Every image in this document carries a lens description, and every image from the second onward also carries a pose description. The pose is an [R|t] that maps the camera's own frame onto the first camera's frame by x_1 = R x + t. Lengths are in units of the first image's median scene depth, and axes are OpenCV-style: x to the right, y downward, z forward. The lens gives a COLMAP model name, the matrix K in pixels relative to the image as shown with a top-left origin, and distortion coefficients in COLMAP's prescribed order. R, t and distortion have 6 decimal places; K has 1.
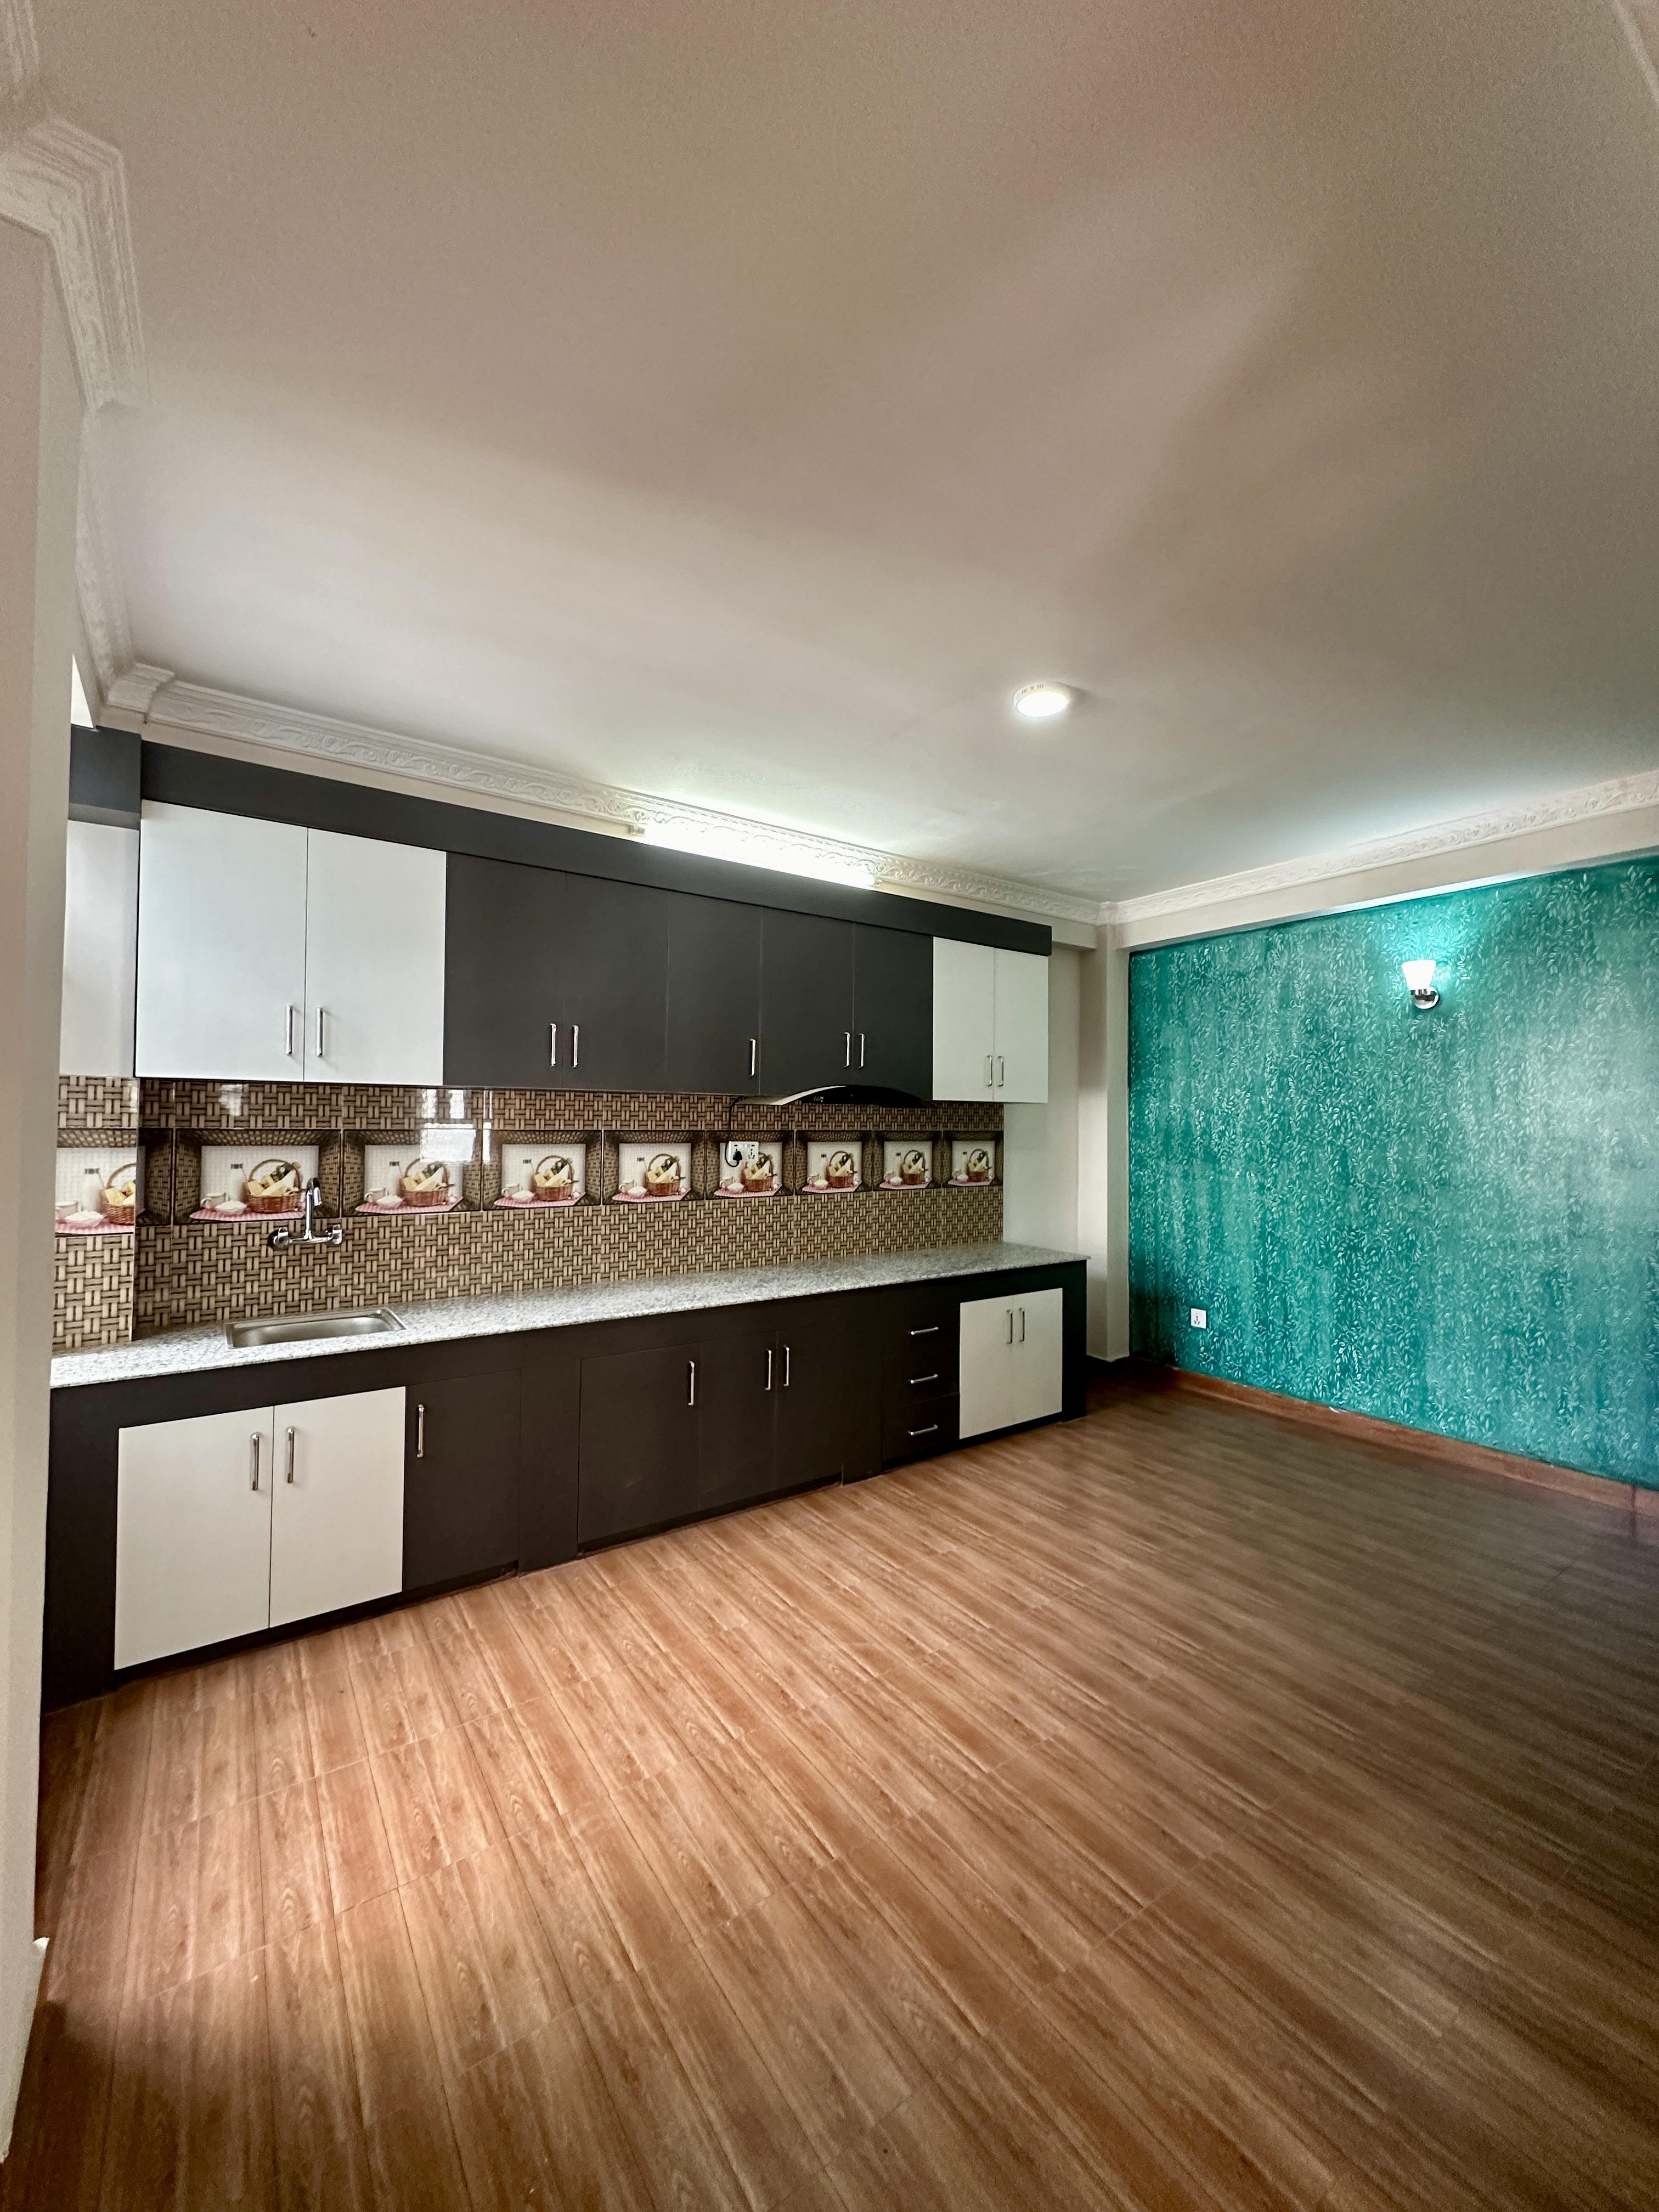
lens RADIAL K [[883.5, 0, 834.5], [0, 883.5, 1107.7], [0, 0, 1]] dist [0.000944, 0.000071]
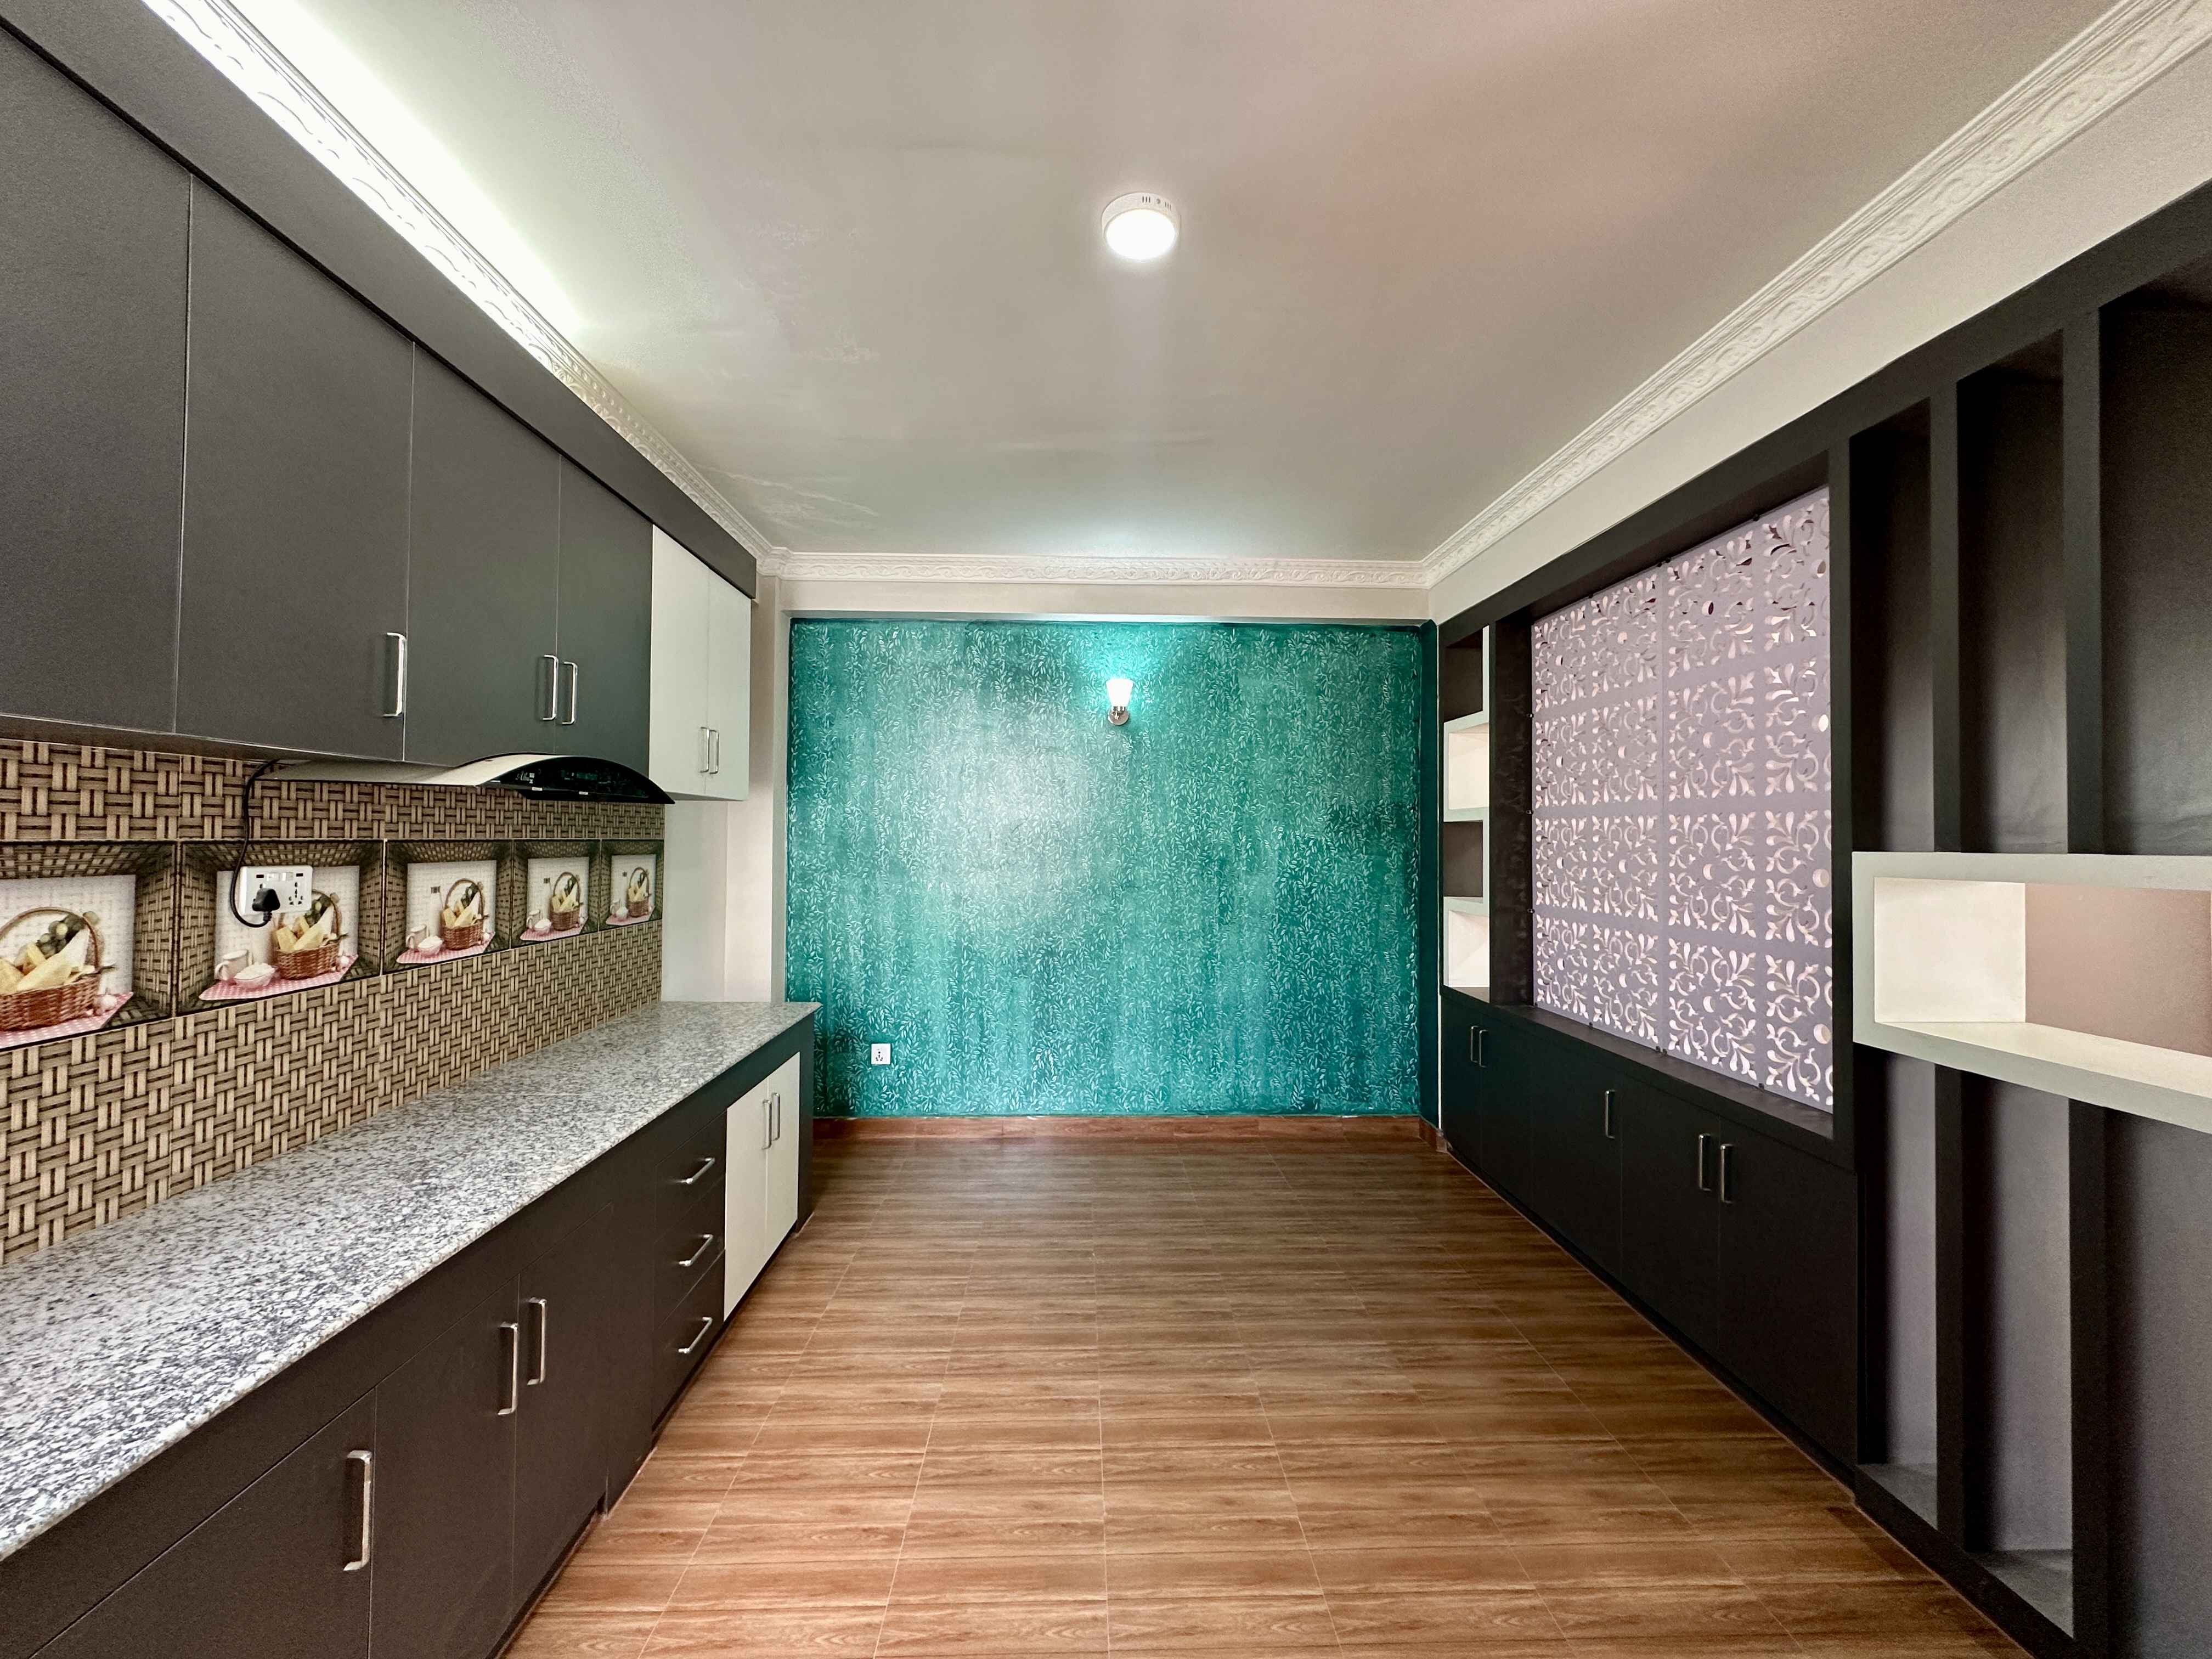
lens RADIAL K [[883.5, 0, 1105.7], [0, 883.5, 824.7], [0, 0, 1]] dist [0.000944, 0.000071]
pose [[0.543229, 0.009906, 0.839526, -0.230957], [-0.018445, 0.999830, 0.000137, 0.009529], [-0.839382, -0.015560, 0.543319, 0.396347]]
